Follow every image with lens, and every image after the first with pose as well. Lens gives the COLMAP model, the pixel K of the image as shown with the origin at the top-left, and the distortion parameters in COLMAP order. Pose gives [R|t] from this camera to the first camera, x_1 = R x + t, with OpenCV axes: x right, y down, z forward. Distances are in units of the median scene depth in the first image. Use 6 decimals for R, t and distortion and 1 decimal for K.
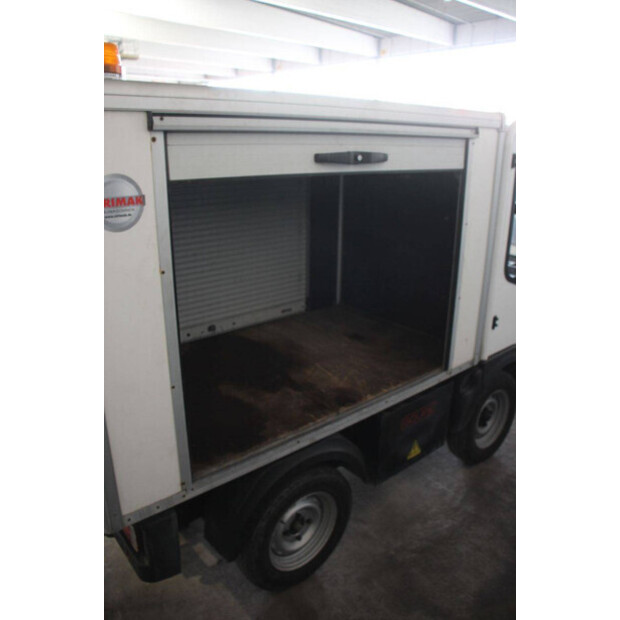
lens RADIAL K [[514.9, 0, 310.0], [0, 514.9, 310.0], [0, 0, 1]] dist [-0.177773, 0.174279]
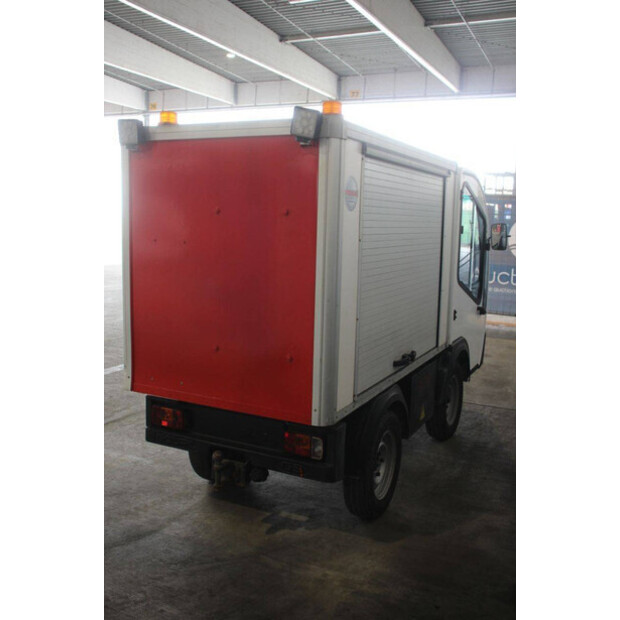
lens RADIAL K [[640.4, 0, 310.0], [0, 640.4, 310.0], [0, 0, 1]] dist [-0.003002, -0.002070]
pose [[0.916157, -0.043586, 0.398442, -0.565117], [0.112471, 0.982087, -0.151178, 0.193949], [-0.384716, 0.183316, 0.904648, -0.326884]]
